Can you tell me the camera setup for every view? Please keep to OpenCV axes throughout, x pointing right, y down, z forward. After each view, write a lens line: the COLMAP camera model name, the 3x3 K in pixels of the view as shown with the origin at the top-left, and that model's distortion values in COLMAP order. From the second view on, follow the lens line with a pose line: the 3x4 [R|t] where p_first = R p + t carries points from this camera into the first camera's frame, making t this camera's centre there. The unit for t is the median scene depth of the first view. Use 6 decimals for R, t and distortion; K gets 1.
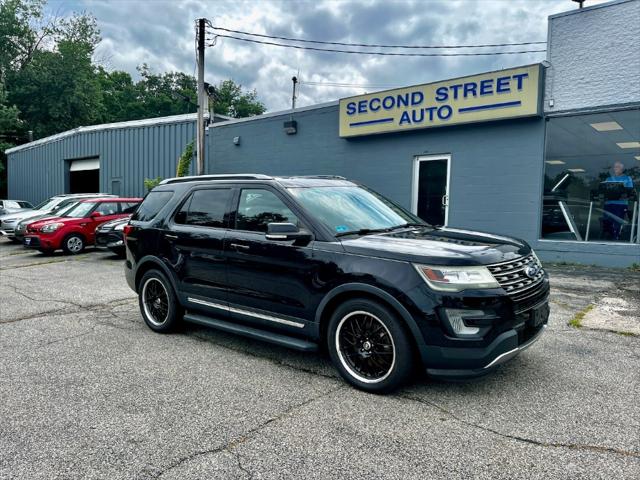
lens RADIAL K [[484.4, 0, 320.0], [0, 484.4, 240.0], [0, 0, 1]] dist [0.046976, -0.049842]
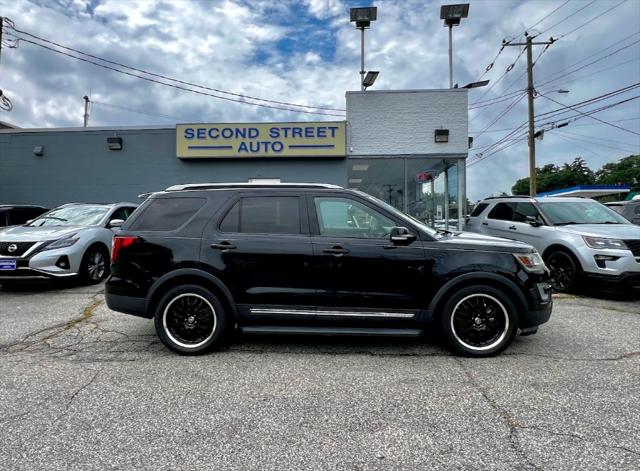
lens RADIAL K [[389.8, 0, 311.9], [0, 389.8, 213.9], [0, 0, 1]] dist [-0.000940, -0.001167]
pose [[0.800310, 0.009773, 0.599506, -0.288616], [0.045447, 0.996002, -0.076907, -0.001332], [-0.597861, 0.088795, 0.796666, 0.139424]]
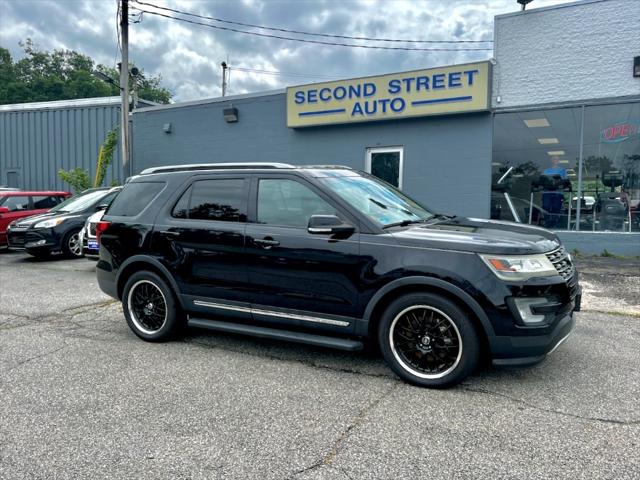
lens RADIAL K [[490.9, 0, 336.0], [0, 490.9, 240.3], [0, 0, 1]] dist [0.046737, -0.046315]
pose [[0.976755, -0.025198, 0.212871, -0.093764], [0.022348, 0.999626, 0.015784, -0.000430], [-0.213189, -0.010660, 0.976953, 0.026677]]
